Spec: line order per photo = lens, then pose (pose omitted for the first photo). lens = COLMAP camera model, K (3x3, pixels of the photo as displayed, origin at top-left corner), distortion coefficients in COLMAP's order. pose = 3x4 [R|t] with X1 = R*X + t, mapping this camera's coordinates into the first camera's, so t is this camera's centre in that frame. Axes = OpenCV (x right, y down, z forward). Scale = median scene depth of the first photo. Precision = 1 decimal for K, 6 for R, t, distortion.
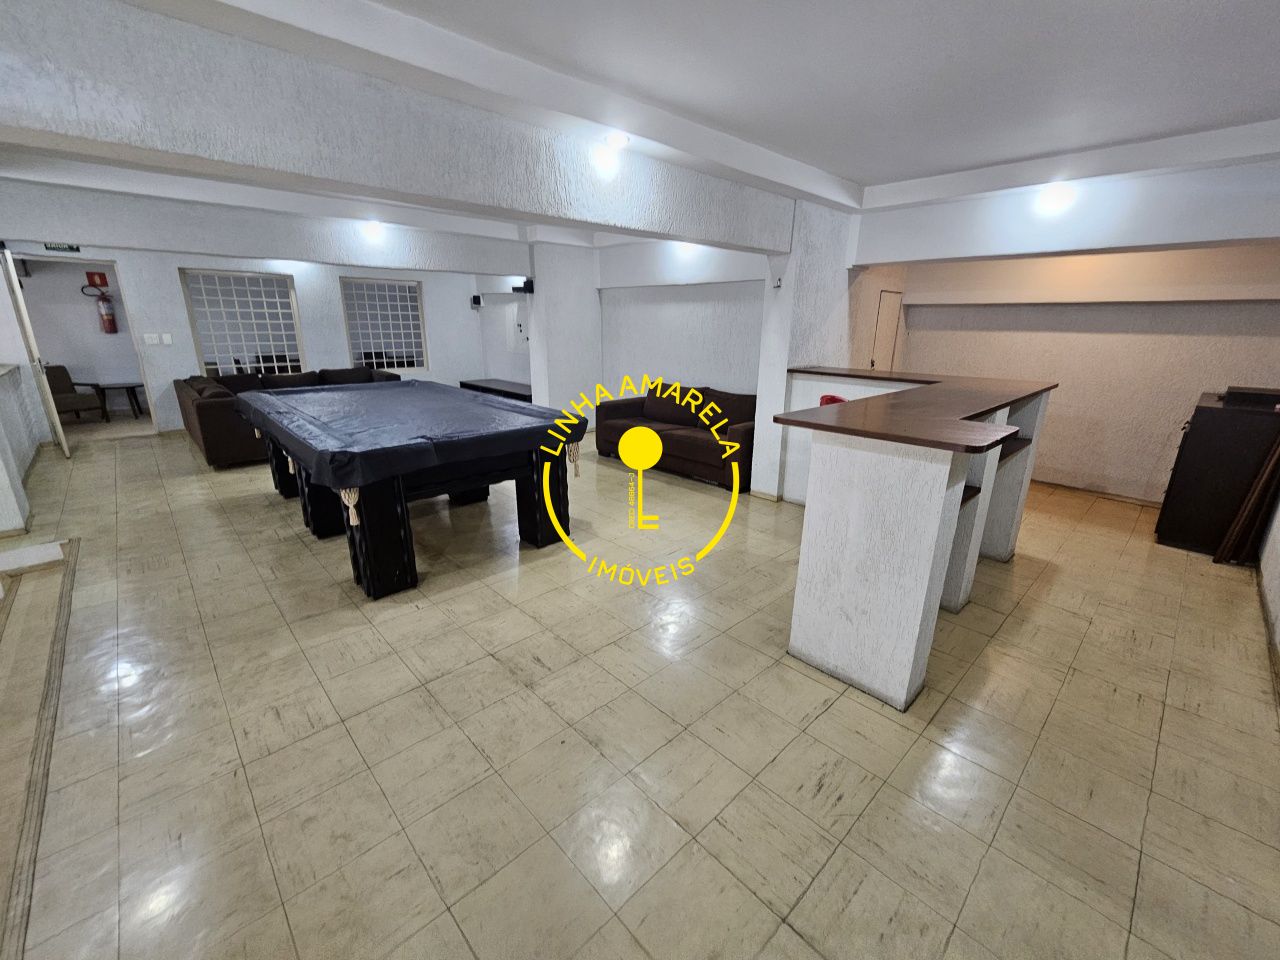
lens RADIAL K [[528.7, 0, 640.0], [0, 528.7, 480.0], [0, 0, 1]] dist [0.001288, 0.000080]
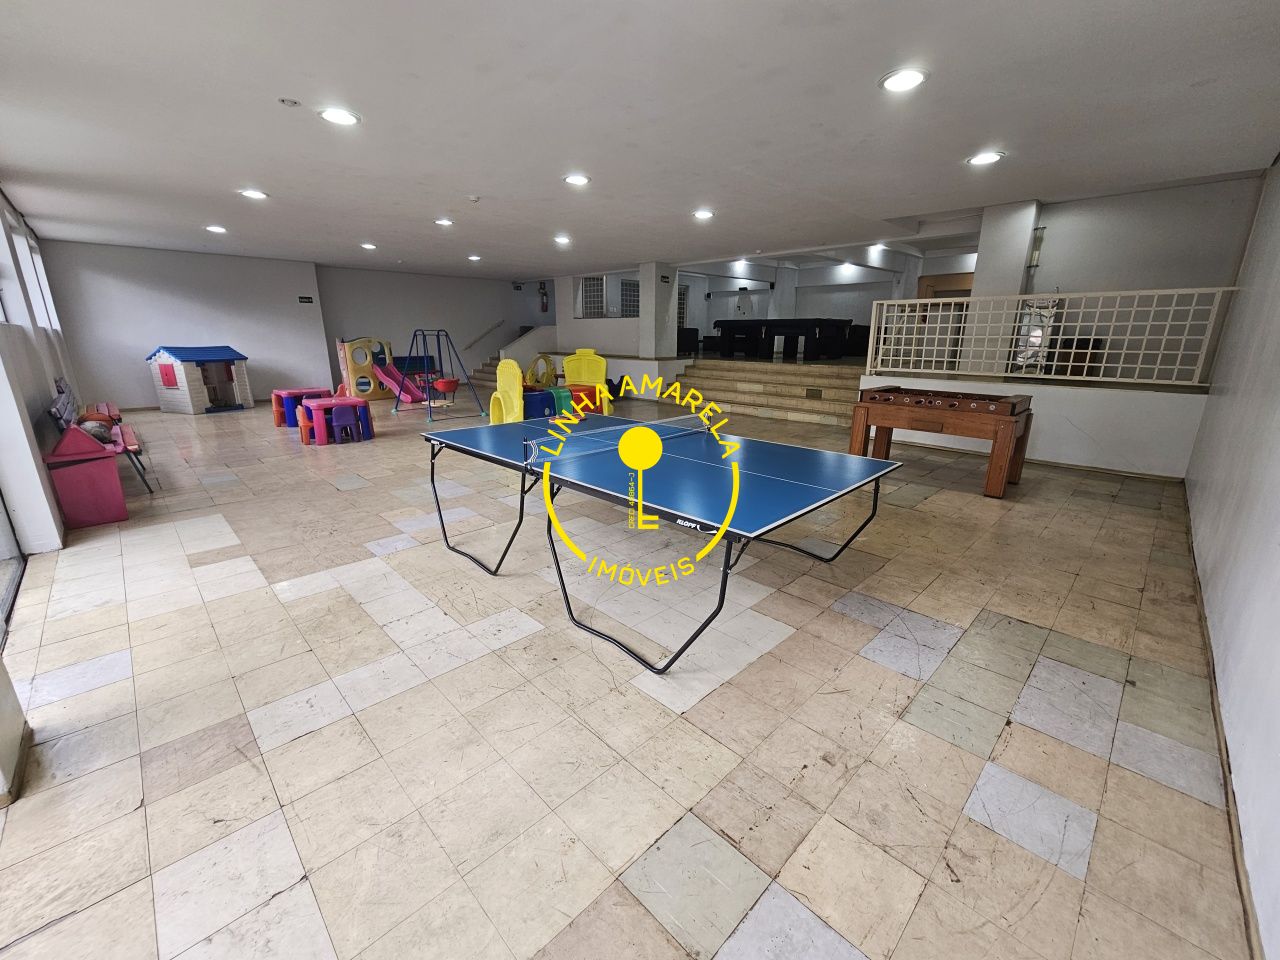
lens RADIAL K [[518.6, 0, 640.0], [0, 518.6, 480.0], [0, 0, 1]] dist [-0.001106, -0.000071]
pose [[0.999572, -0.015407, 0.024852, -0.698213], [0.015870, 0.999702, -0.018527, 0.428462], [-0.024559, 0.018914, 0.999519, -1.031201]]
